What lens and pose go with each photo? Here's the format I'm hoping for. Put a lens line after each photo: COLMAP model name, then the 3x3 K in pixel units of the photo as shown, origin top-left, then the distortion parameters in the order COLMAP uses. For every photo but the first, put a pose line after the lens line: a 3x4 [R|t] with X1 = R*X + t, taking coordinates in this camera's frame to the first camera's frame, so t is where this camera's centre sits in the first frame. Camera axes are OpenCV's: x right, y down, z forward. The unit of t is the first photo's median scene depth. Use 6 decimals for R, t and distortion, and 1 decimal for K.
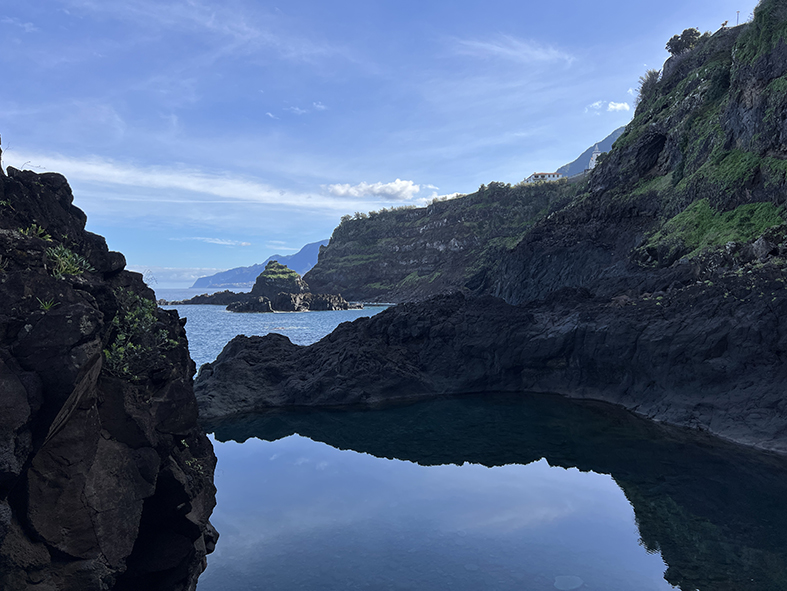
lens RADIAL K [[613.9, 0, 393.5], [0, 613.9, 295.5], [0, 0, 1]] dist [0.097046, -0.114509]
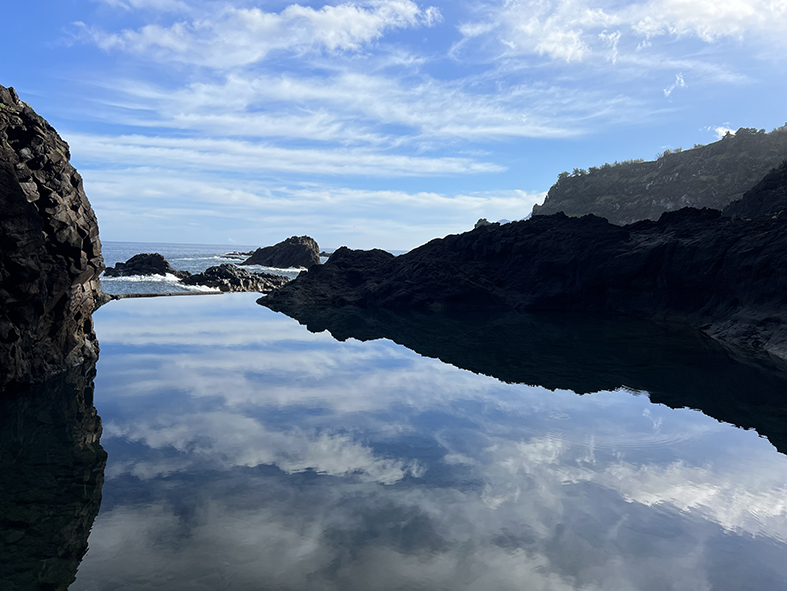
lens RADIAL K [[613.9, 0, 393.5], [0, 613.9, 295.5], [0, 0, 1]] dist [0.097046, -0.114509]
pose [[0.924882, 0.056743, -0.375997, 0.255706], [-0.038558, 0.997702, 0.055722, 0.086327], [0.378295, -0.037039, 0.924944, 0.011509]]
